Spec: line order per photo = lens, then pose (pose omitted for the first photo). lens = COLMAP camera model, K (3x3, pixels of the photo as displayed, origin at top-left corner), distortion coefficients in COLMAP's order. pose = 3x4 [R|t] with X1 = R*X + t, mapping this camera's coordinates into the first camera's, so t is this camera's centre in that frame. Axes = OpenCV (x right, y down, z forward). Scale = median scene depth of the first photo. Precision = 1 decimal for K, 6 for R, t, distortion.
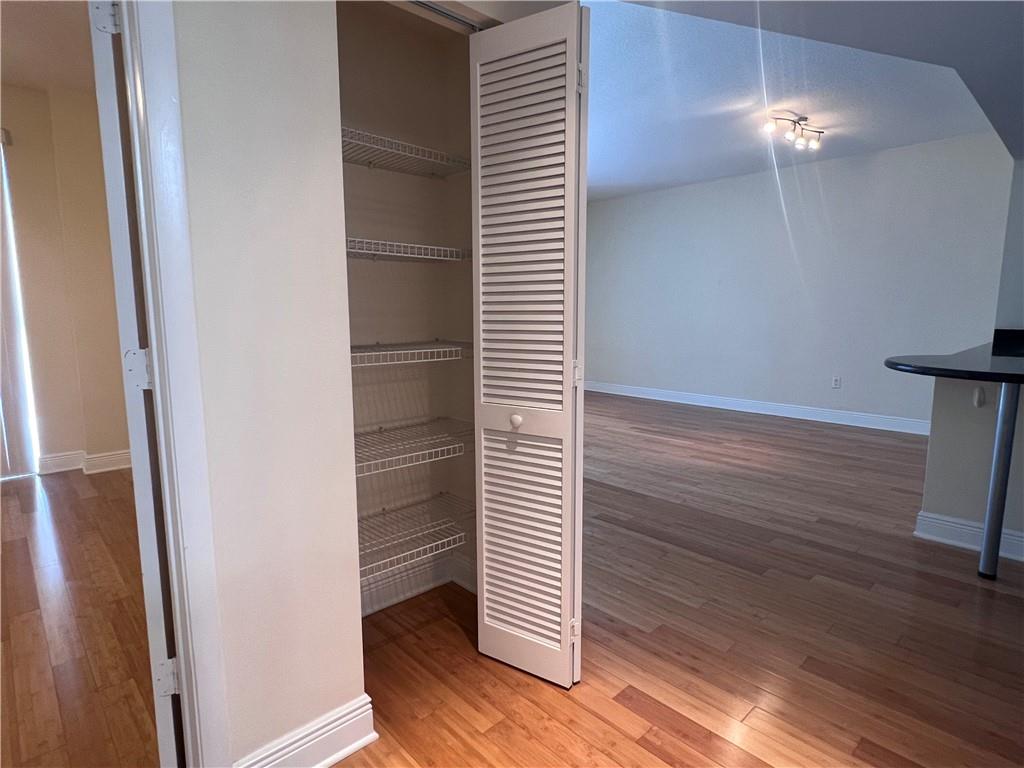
lens RADIAL K [[556.1, 0, 506.0], [0, 556.1, 382.8], [0, 0, 1]] dist [0.003506, 0.001151]
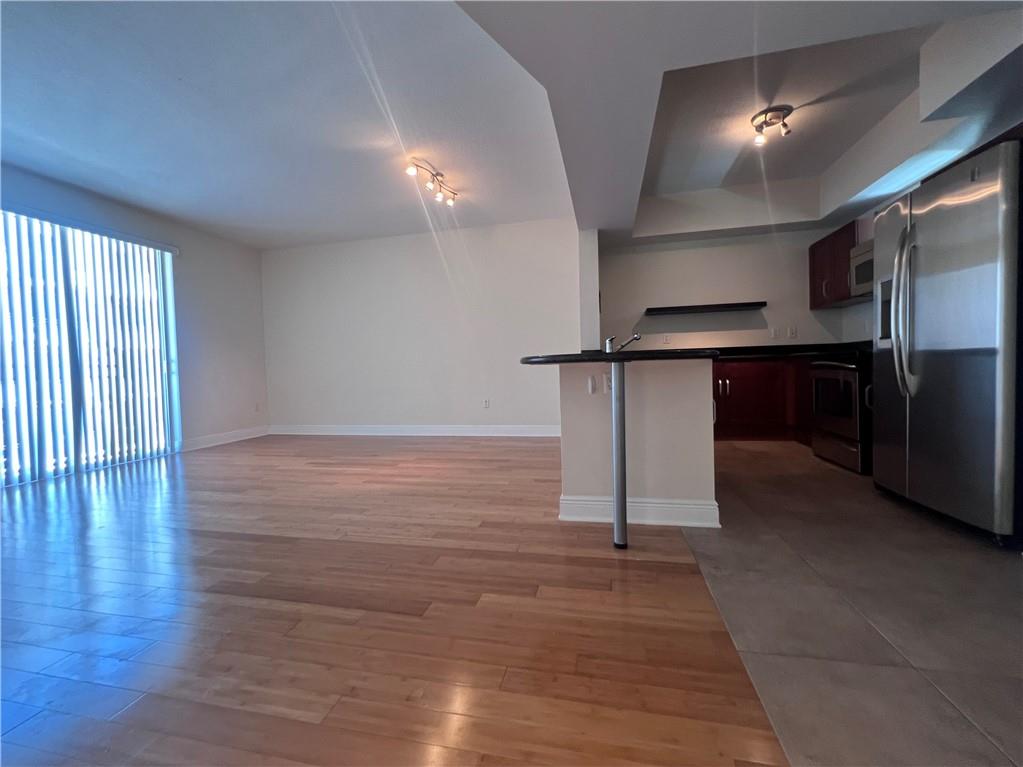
lens RADIAL K [[428.7, 0, 511.5], [0, 428.7, 383.5], [0, 0, 1]] dist [0.000958, -0.000064]
pose [[0.827752, -0.039269, 0.559718, 0.195007], [0.099436, 0.992025, -0.077455, 0.065437], [-0.552212, 0.119770, 0.825055, 0.321266]]
